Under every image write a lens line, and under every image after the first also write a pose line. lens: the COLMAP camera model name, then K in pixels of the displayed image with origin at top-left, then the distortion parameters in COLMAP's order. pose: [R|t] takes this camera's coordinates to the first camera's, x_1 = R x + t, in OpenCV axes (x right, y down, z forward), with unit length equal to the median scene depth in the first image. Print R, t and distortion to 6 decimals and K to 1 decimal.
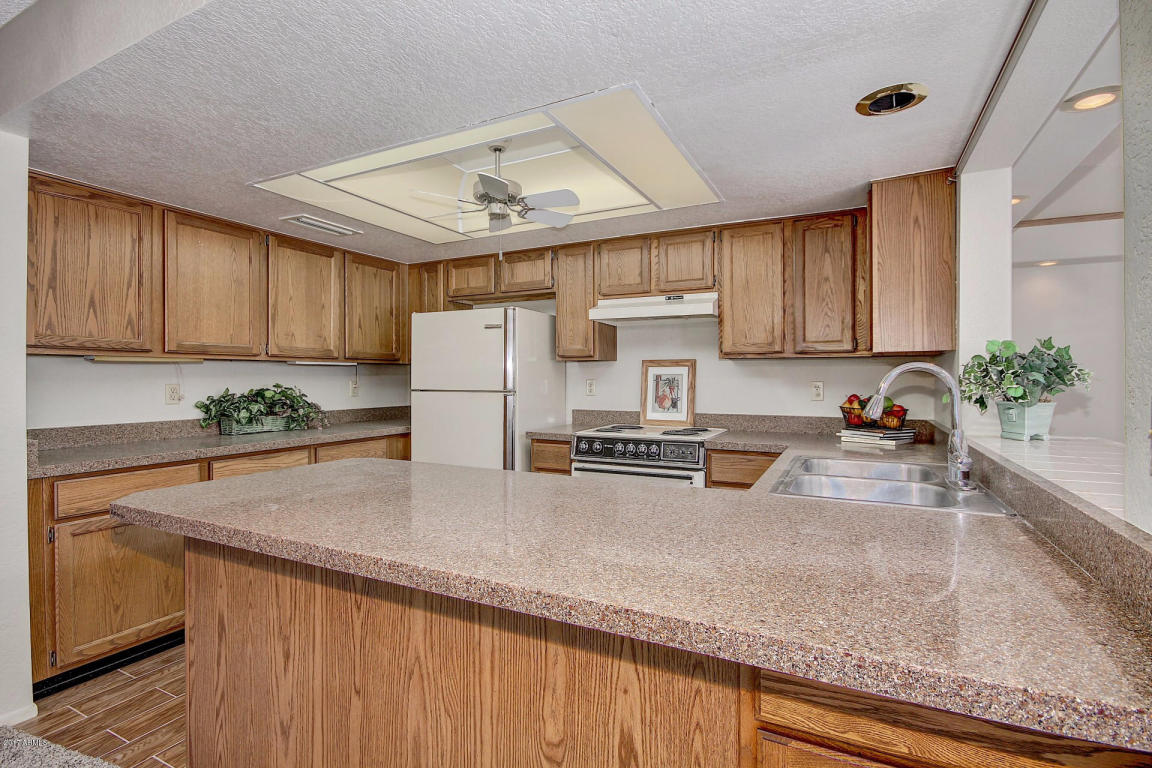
lens RADIAL K [[541.0, 0, 581.6], [0, 541.0, 382.0], [0, 0, 1]] dist [0.000691, -0.010778]
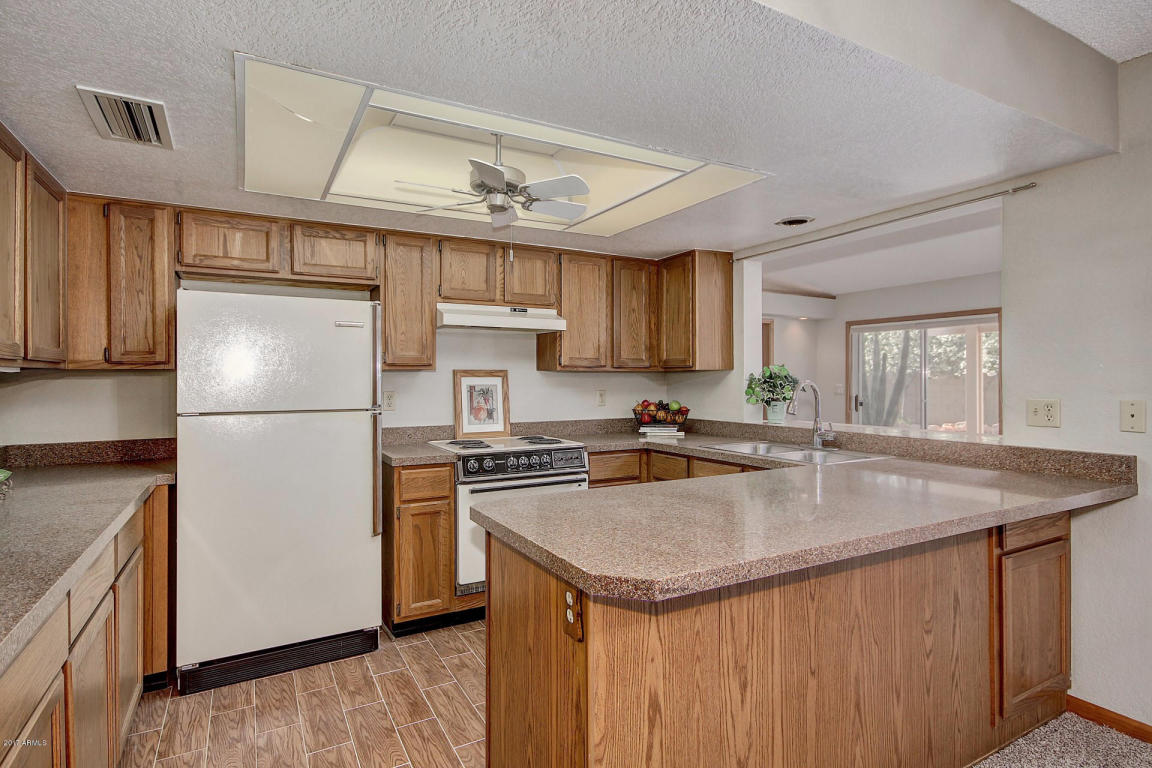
lens RADIAL K [[597.0, 0, 575.4], [0, 597.0, 380.7], [0, 0, 1]] dist [-0.009313, -0.000764]
pose [[0.577395, -0.002672, 0.816460, -0.689942], [0.009211, 0.999952, -0.003242, -0.018498], [-0.816413, 0.009392, 0.577392, 0.269401]]
